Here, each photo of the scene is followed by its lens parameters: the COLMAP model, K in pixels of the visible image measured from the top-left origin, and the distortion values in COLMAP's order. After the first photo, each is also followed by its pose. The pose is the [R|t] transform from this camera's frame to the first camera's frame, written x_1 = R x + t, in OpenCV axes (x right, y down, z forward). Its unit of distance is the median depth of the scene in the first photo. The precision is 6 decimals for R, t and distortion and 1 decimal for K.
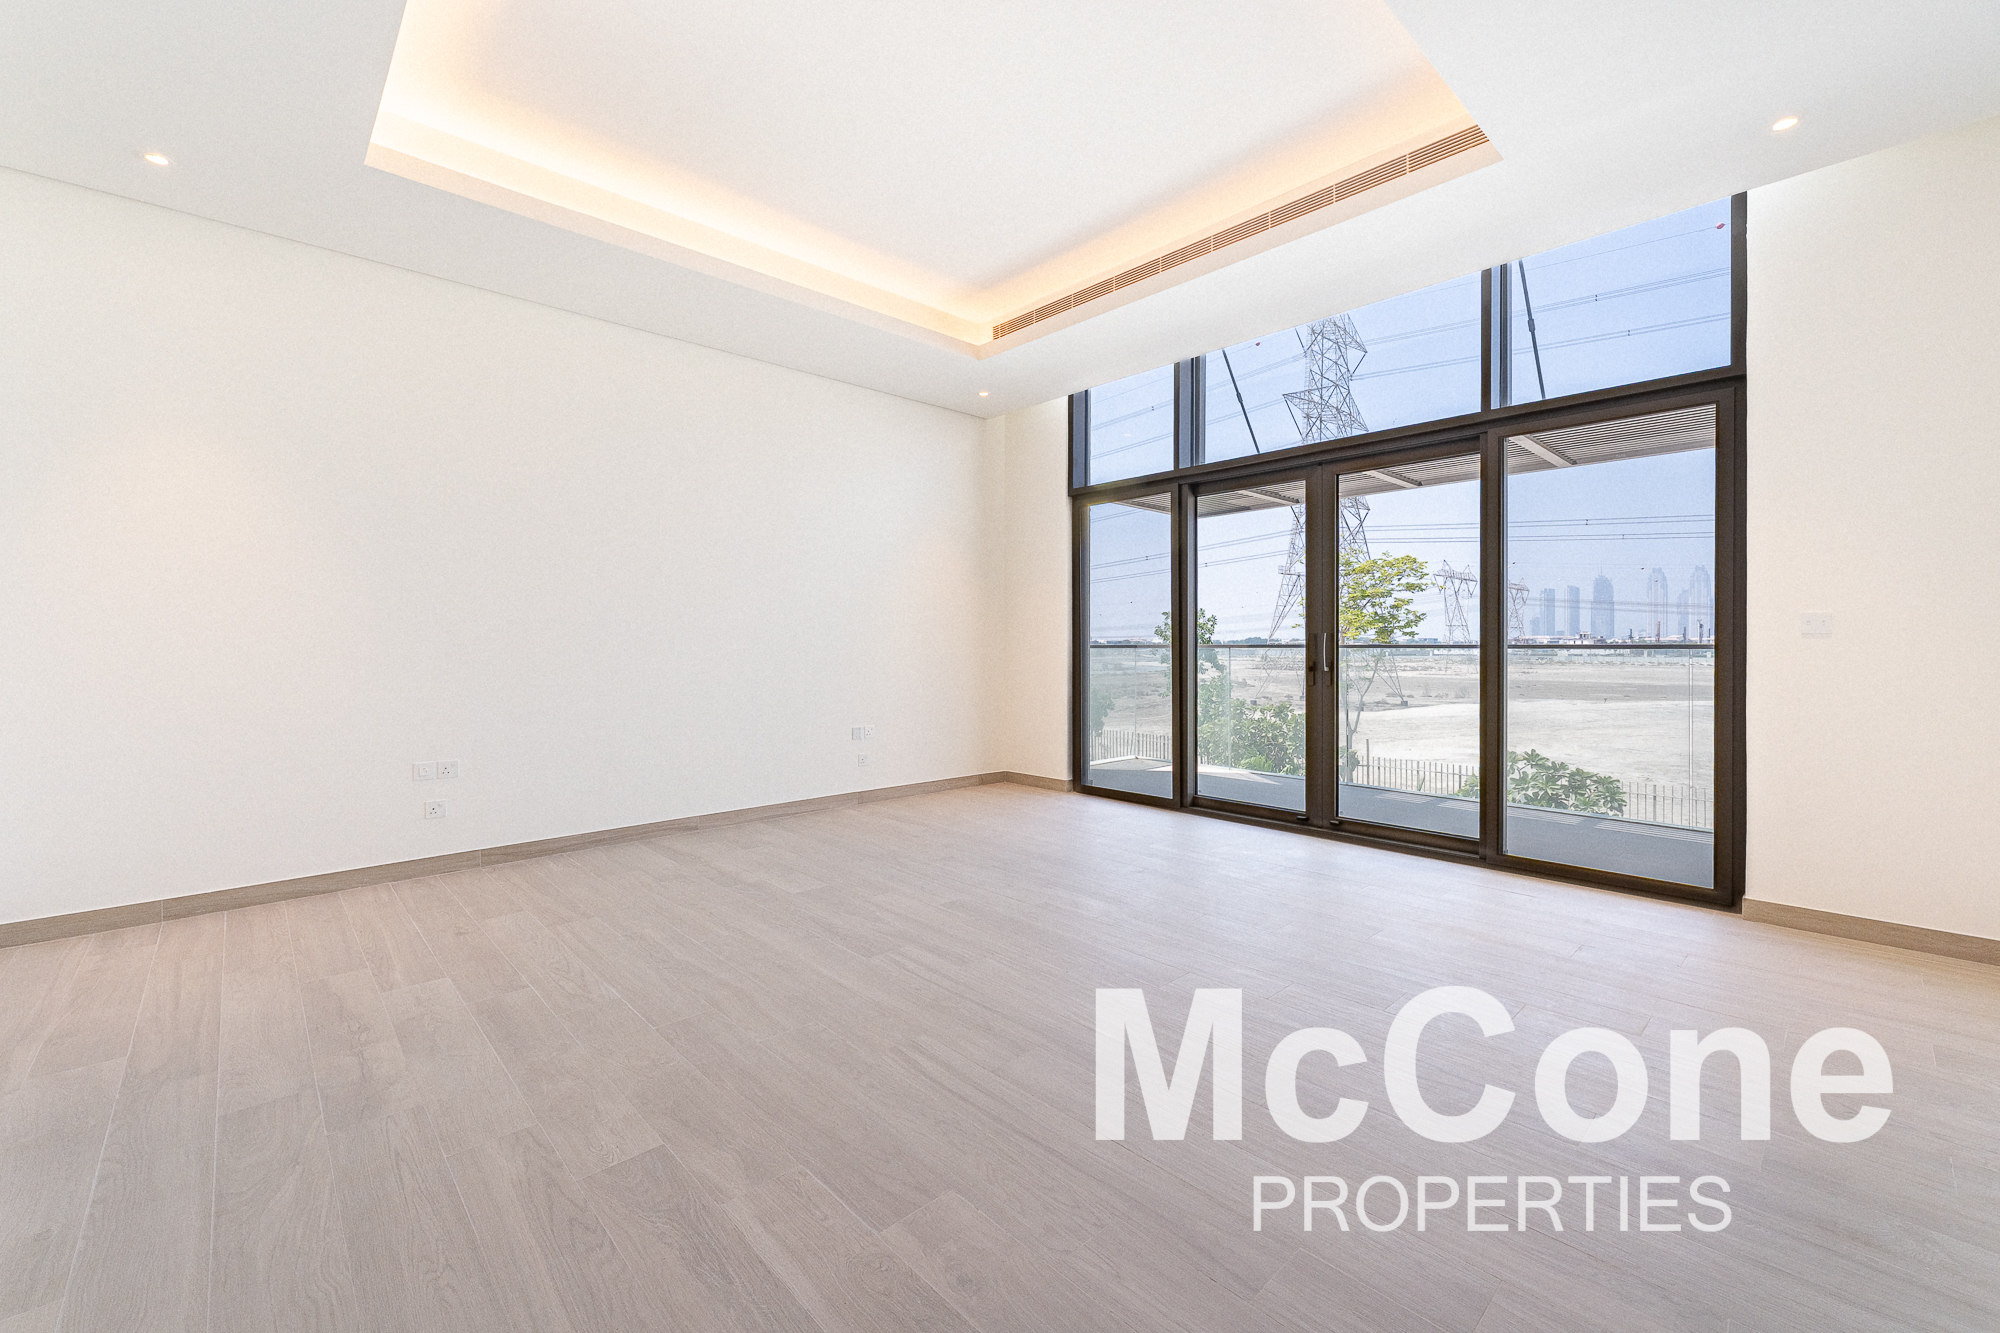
lens RADIAL K [[805.5, 0, 989.6], [0, 805.5, 642.1], [0, 0, 1]] dist [0.000761, 0.000215]
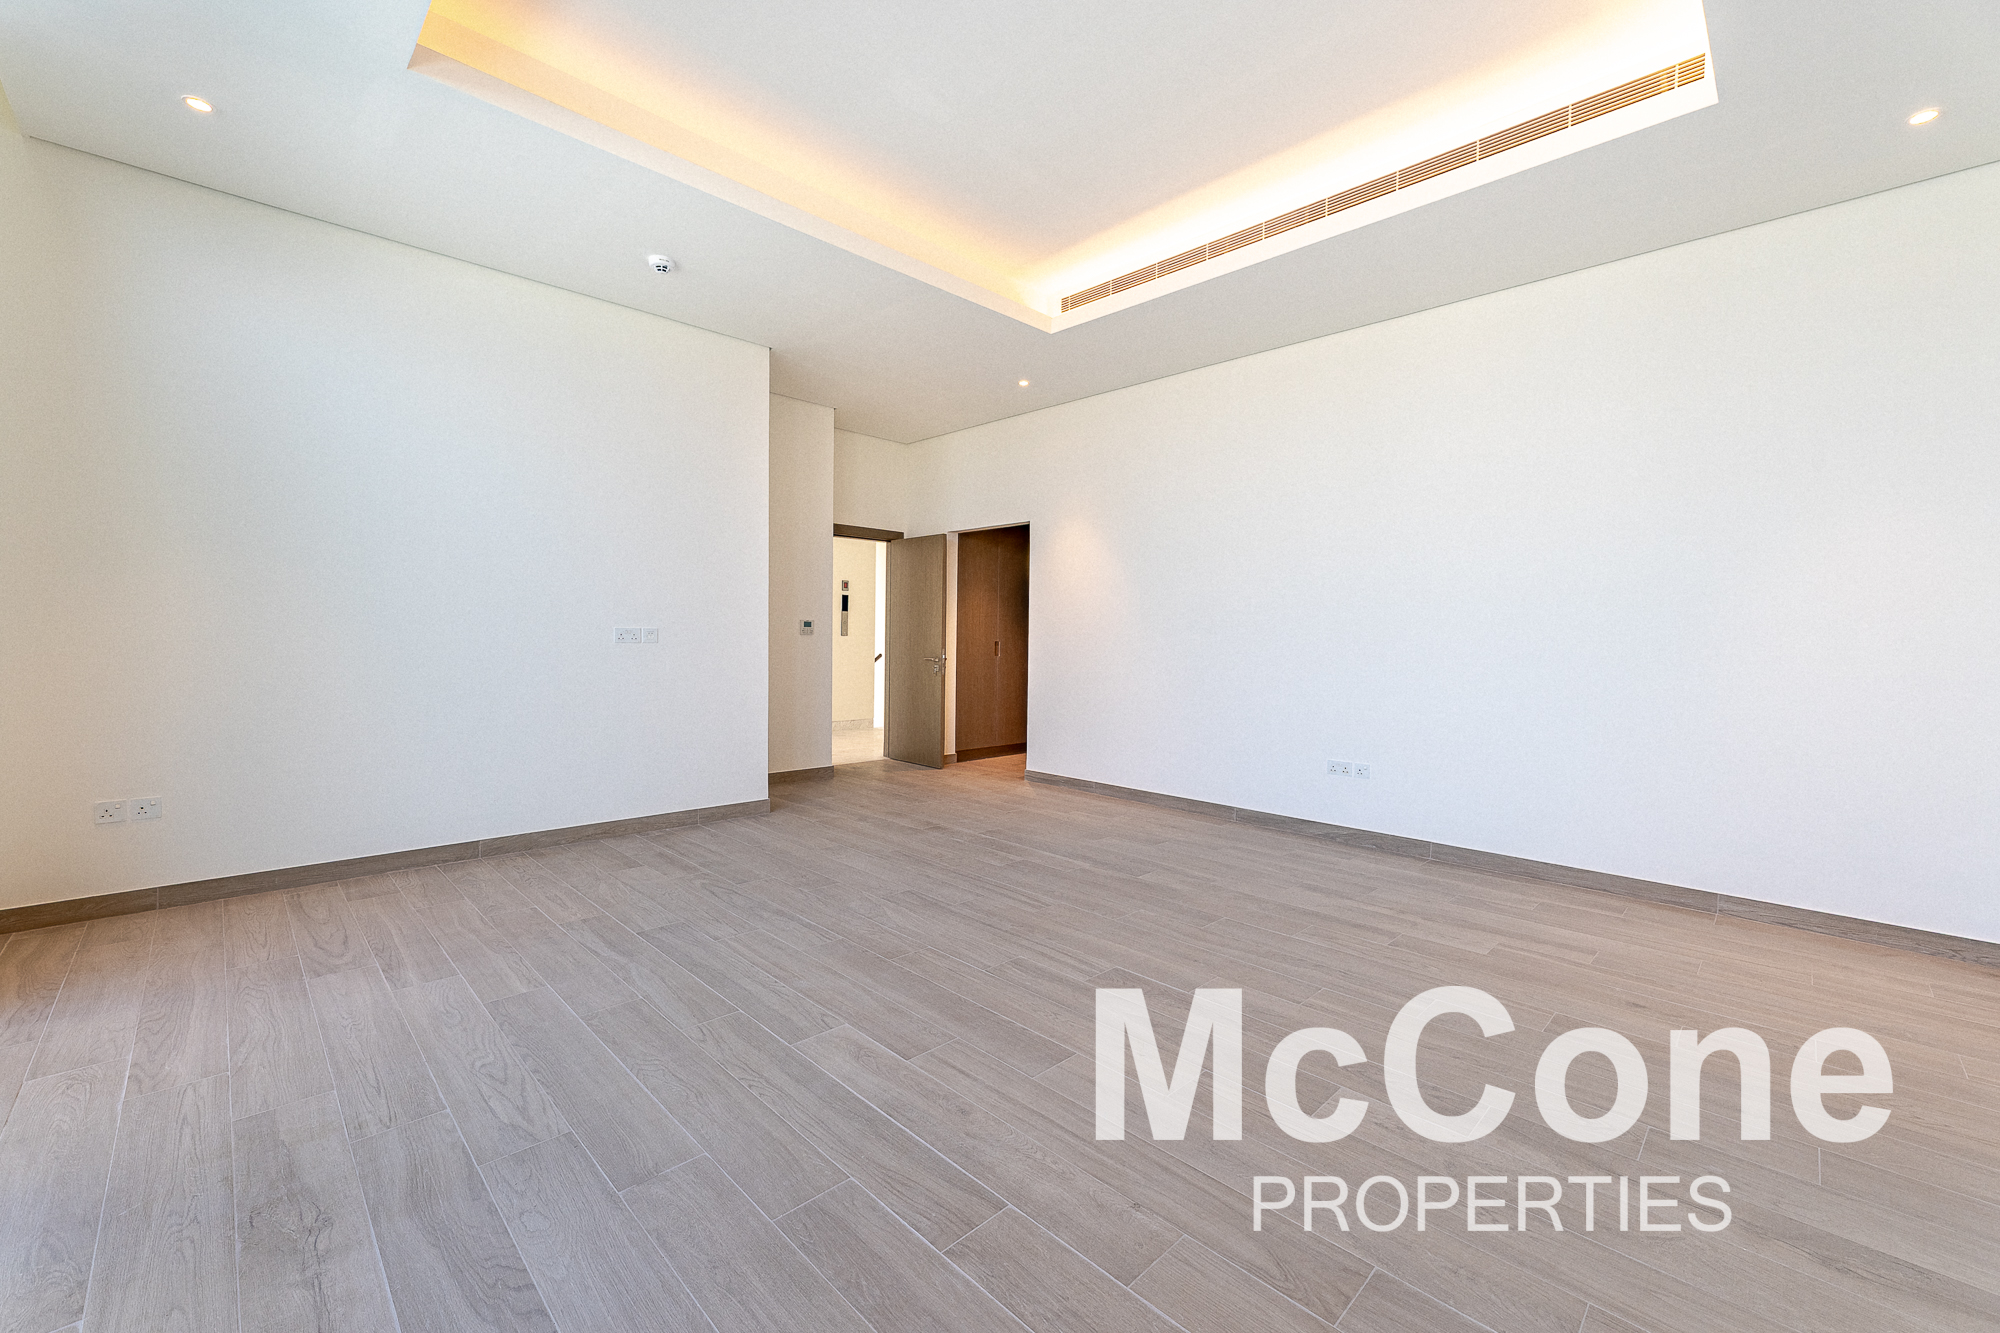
lens RADIAL K [[805.5, 0, 989.6], [0, 805.5, 642.1], [0, 0, 1]] dist [0.000761, 0.000215]
pose [[-0.999569, -0.011969, -0.026800, 0.038050], [-0.012278, 0.999860, 0.011406, -0.014513], [0.026659, 0.011730, -0.999576, 2.276564]]
